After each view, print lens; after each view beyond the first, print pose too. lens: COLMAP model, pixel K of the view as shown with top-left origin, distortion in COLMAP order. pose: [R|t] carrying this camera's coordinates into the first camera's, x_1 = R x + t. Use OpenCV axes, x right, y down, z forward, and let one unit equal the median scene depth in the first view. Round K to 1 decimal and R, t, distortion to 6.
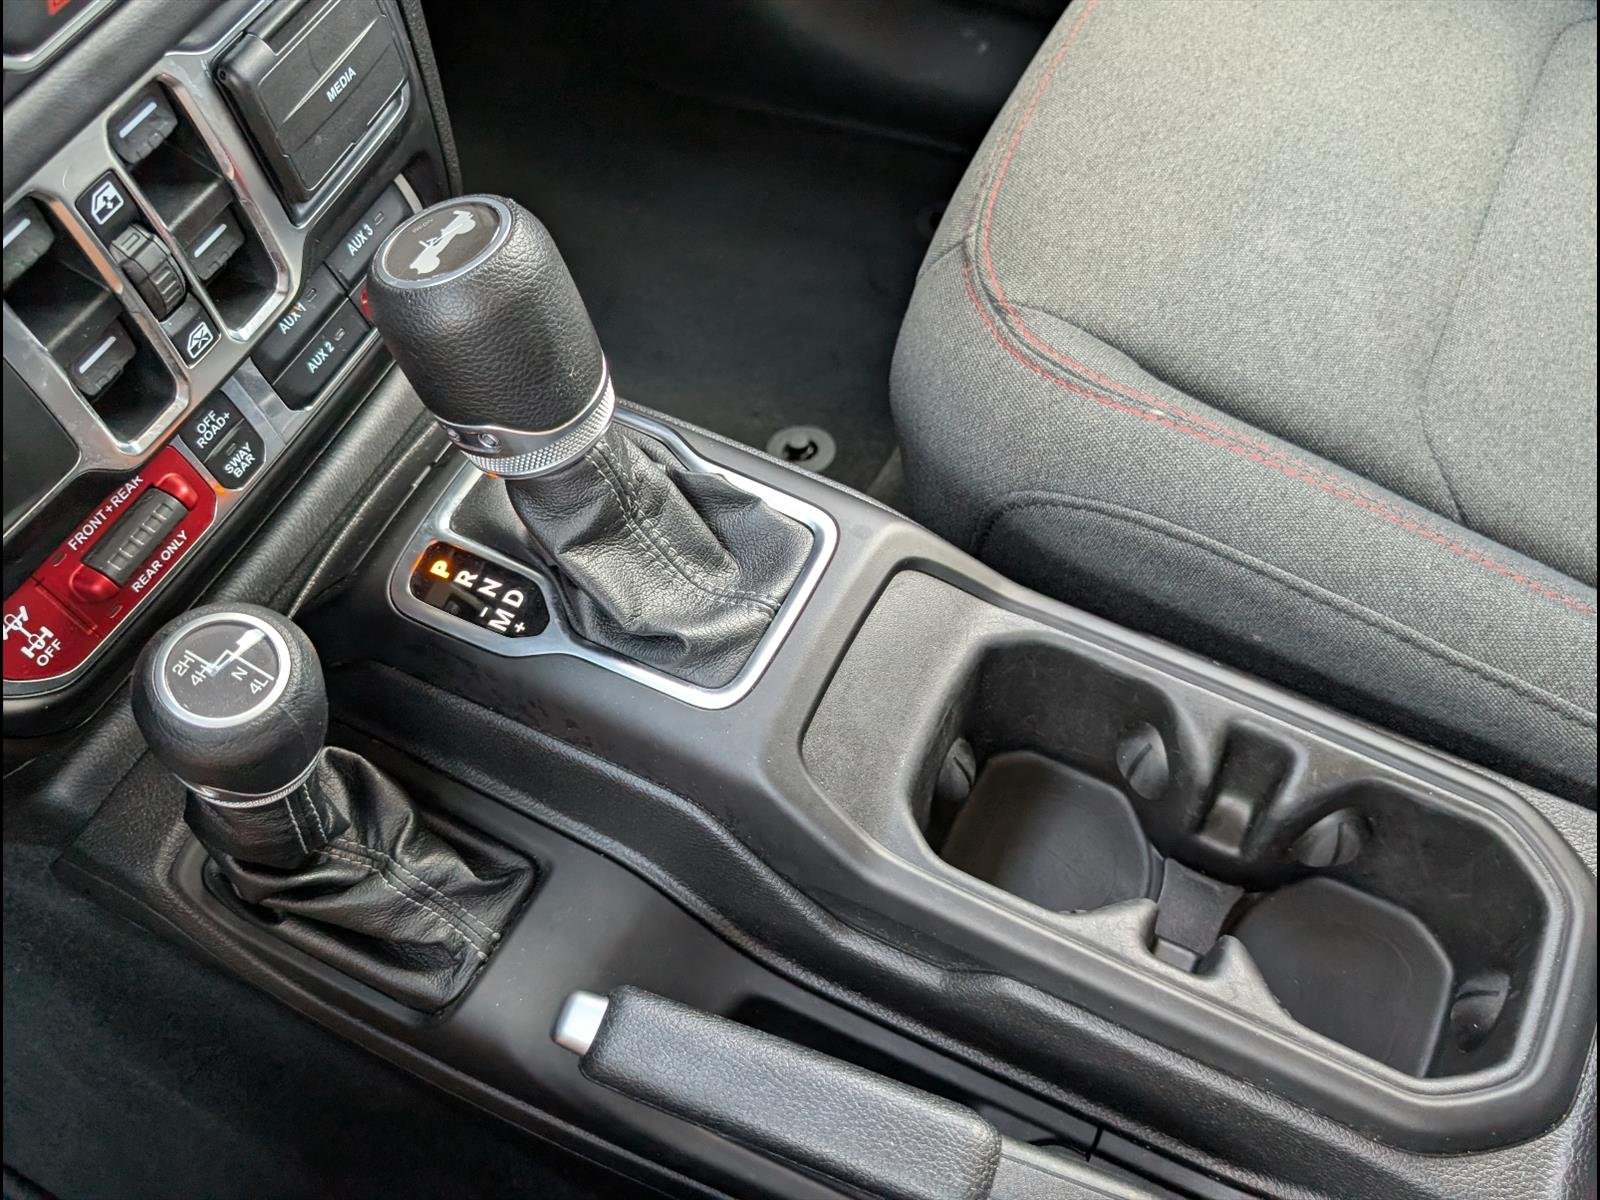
lens RADIAL K [[1397.3, 0, 800.0], [0, 1397.3, 600.0], [0, 0, 1]] dist [0.000323, 0.004082]
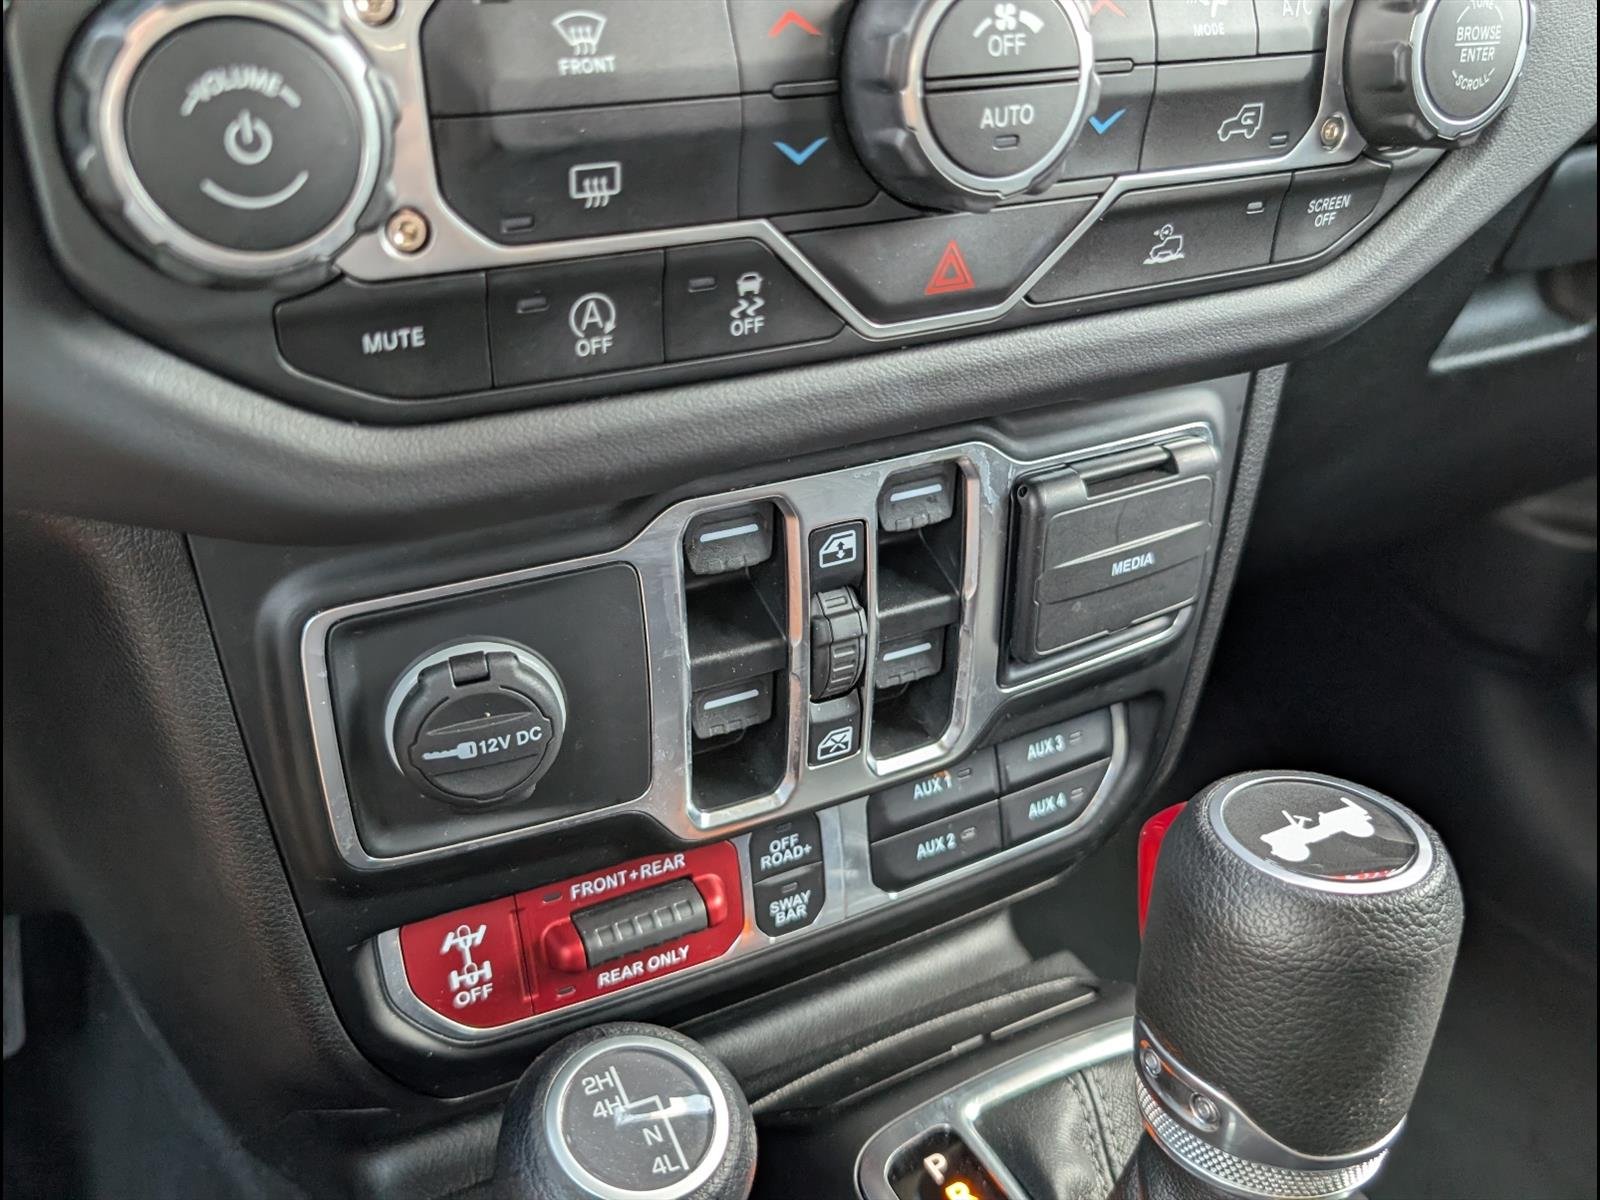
lens RADIAL K [[1397.3, 0, 800.0], [0, 1397.3, 600.0], [0, 0, 1]] dist [0.000323, 0.004082]
pose [[0.823993, 0.353124, -0.443102, -0.113079], [-0.520426, 0.780911, -0.345449, 0.040609], [0.224037, 0.515250, 0.827240, 0.271299]]
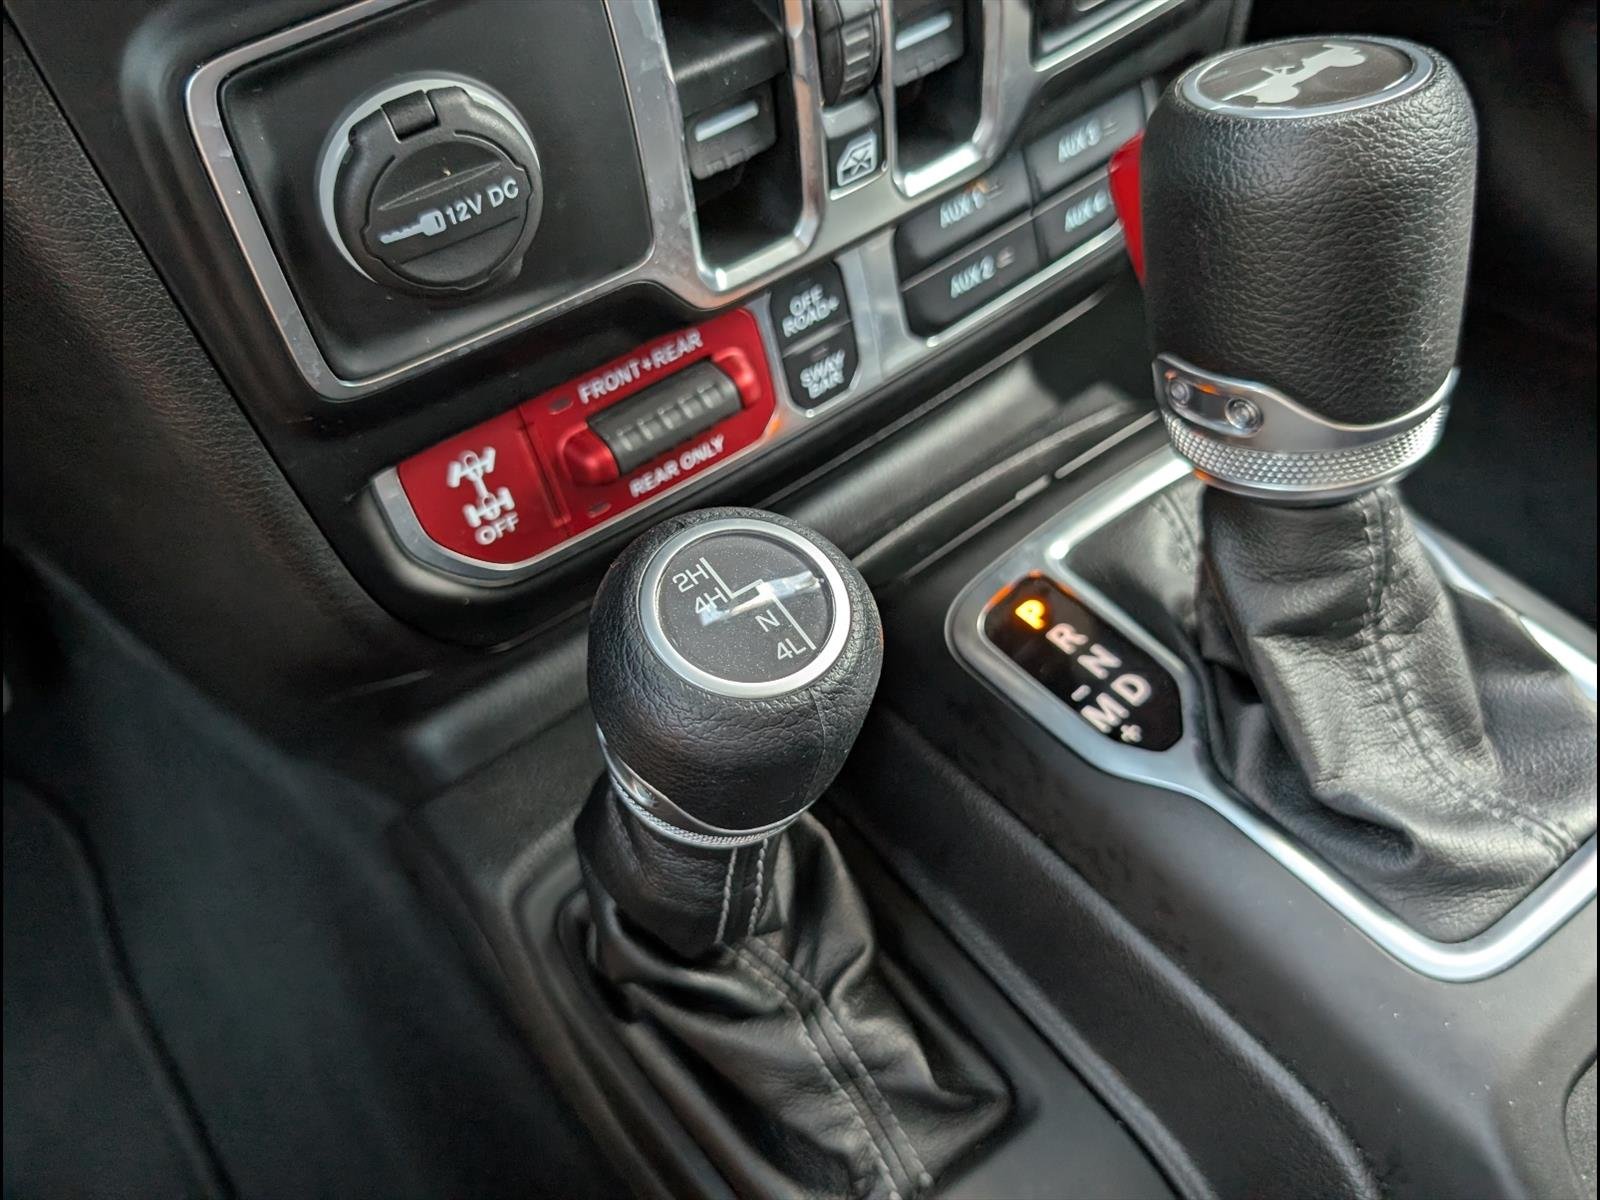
lens RADIAL K [[1410.0, 0, 800.0], [0, 1410.0, 600.0], [0, 0, 1]] dist [-0.005386, -0.026738]
pose [[0.907139, 0.314044, -0.280135, -0.194438], [-0.349955, 0.932653, -0.087686, 0.080017], [0.233732, 0.177578, 0.955948, 0.372865]]
